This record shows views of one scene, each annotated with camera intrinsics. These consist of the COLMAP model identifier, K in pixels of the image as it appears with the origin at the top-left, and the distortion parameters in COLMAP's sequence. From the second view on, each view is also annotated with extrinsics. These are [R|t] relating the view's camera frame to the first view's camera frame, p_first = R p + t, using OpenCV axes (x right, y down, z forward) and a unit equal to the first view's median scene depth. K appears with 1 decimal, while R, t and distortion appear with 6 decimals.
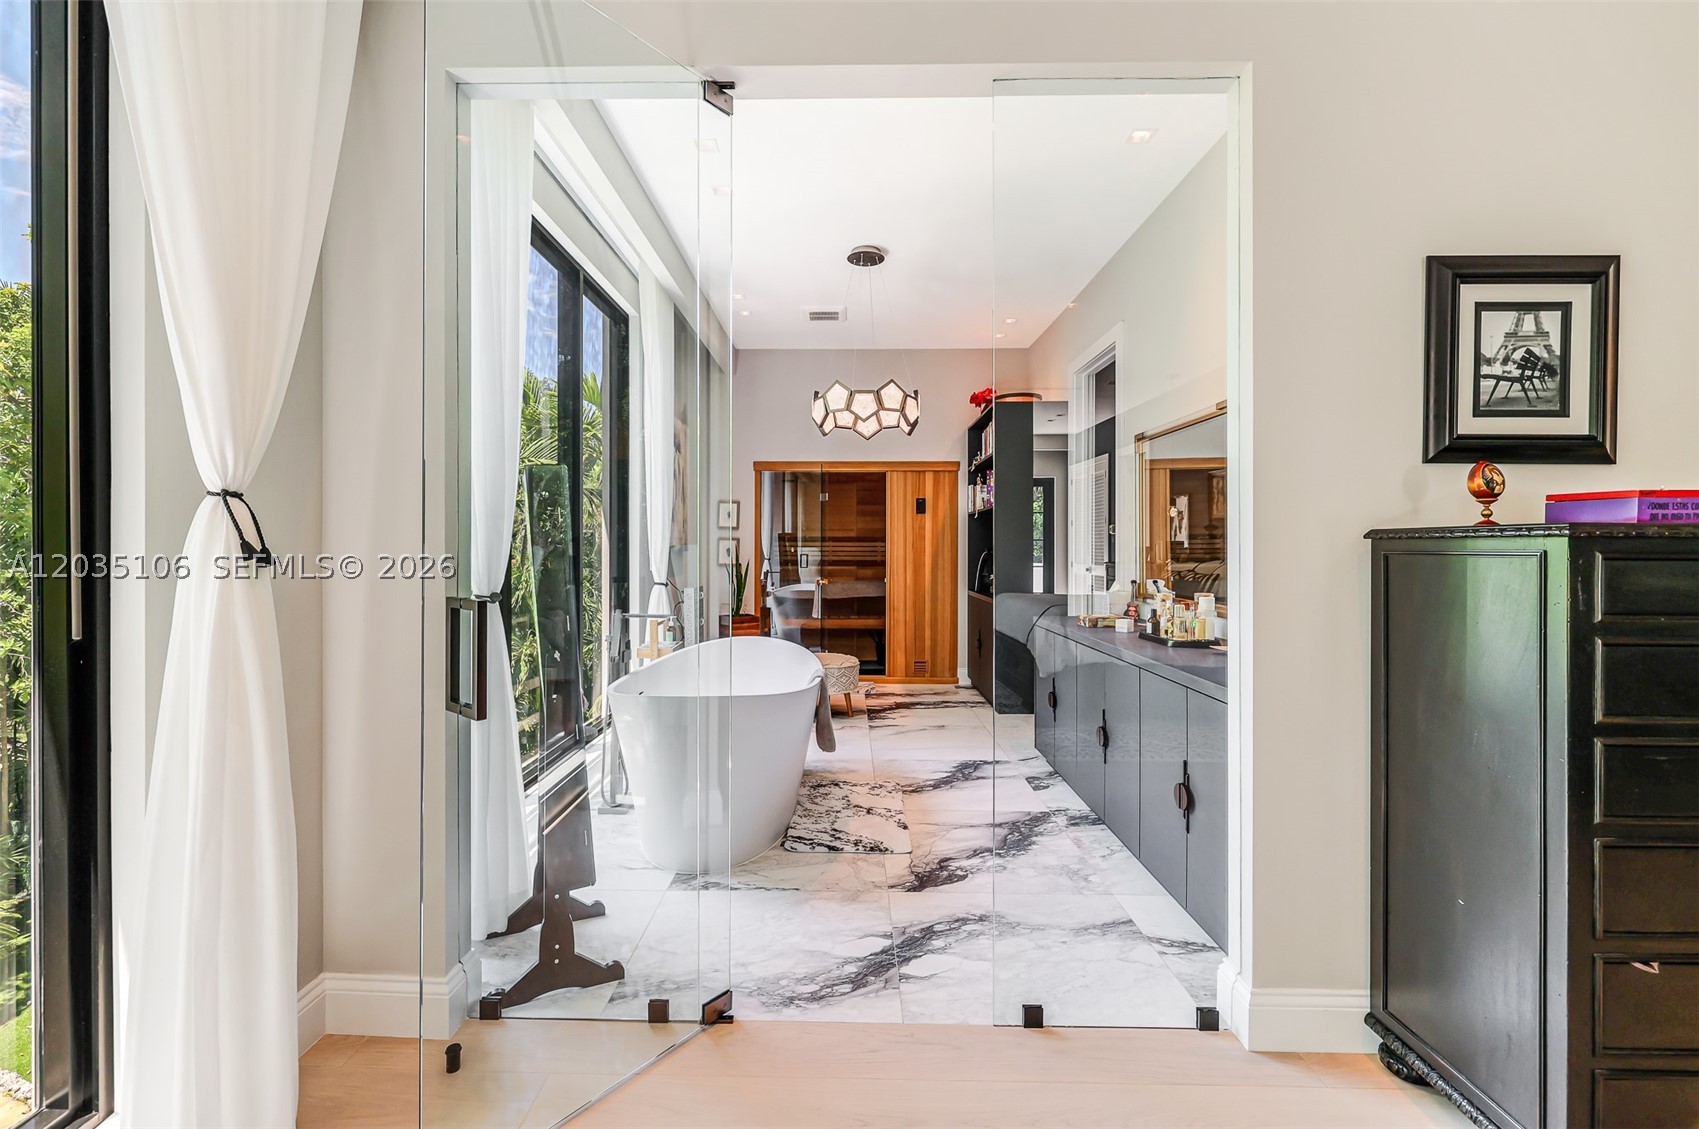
lens RADIAL K [[720.6, 0, 845.7], [0, 720.6, 563.5], [0, 0, 1]] dist [-0.010326, 0.000441]
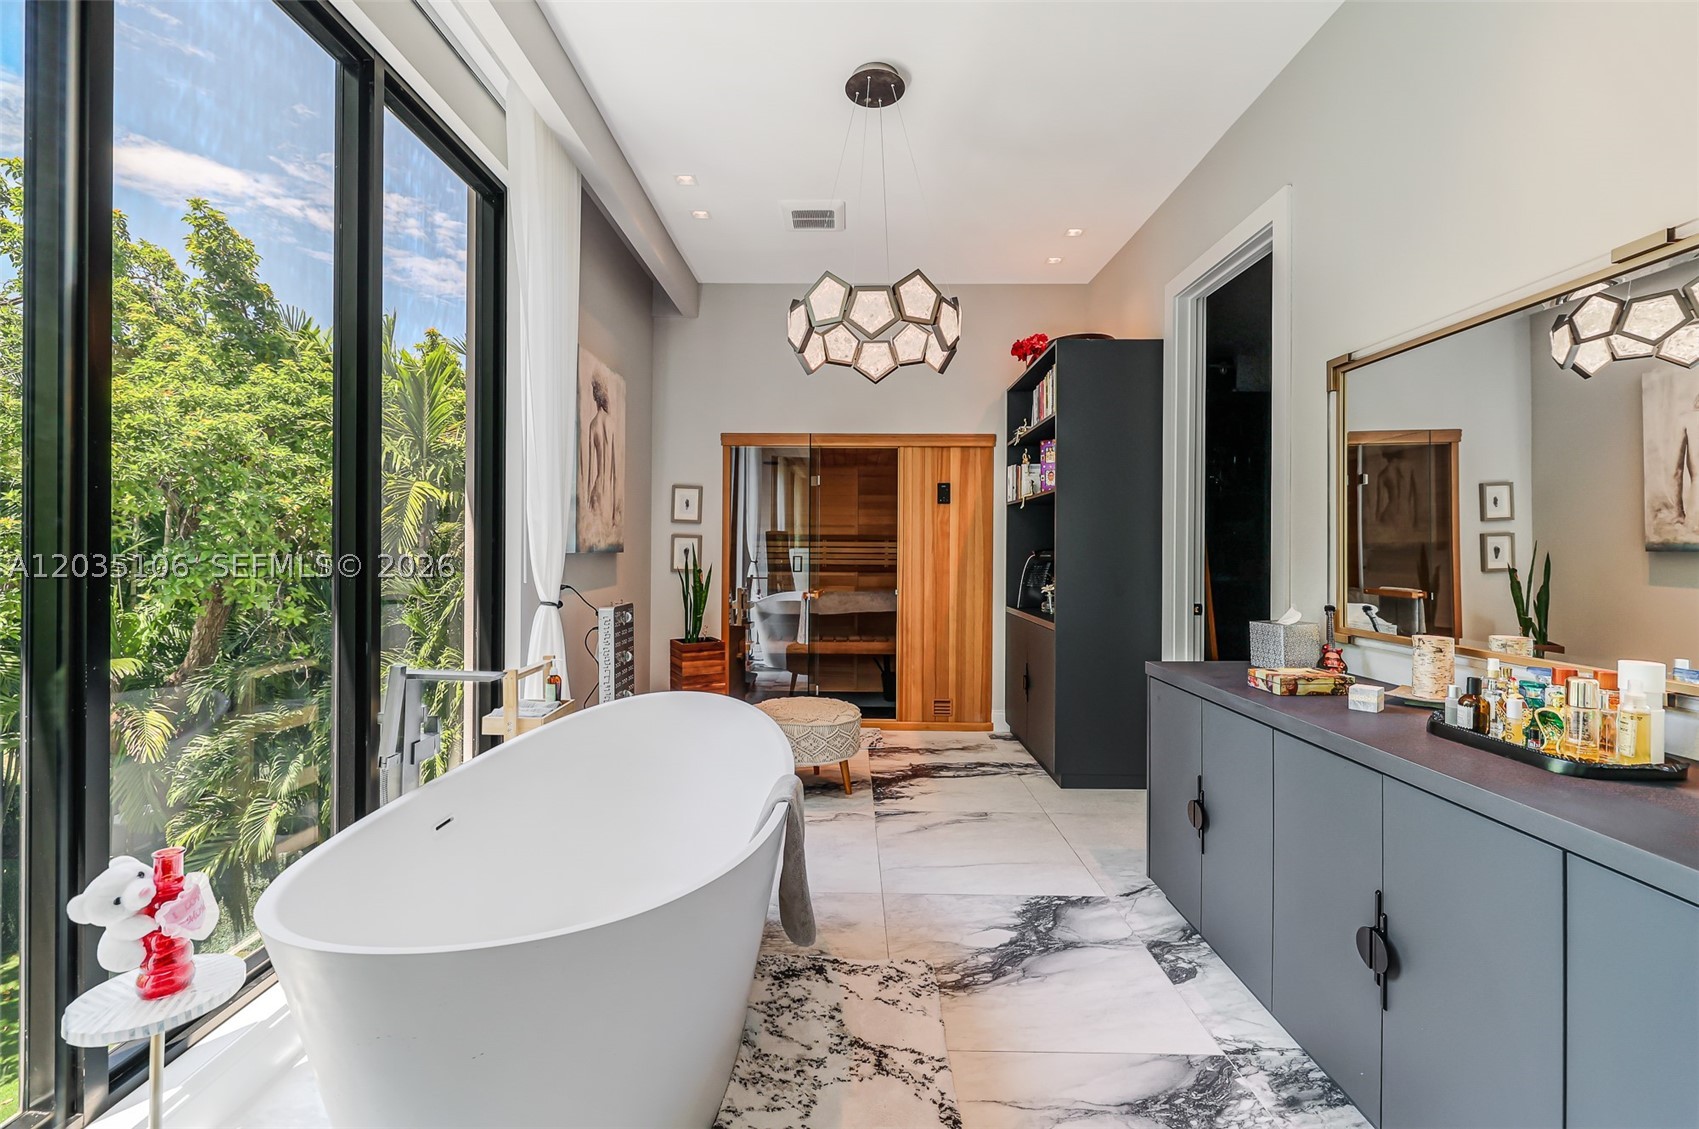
lens RADIAL K [[720.6, 0, 849.2], [0, 720.6, 550.9], [0, 0, 1]] dist [-0.010326, 0.000441]
pose [[0.999984, 0.004554, 0.003250, 0.005081], [-0.004490, 0.999803, -0.019322, -0.007462], [-0.003337, 0.019307, 0.999808, 0.358339]]
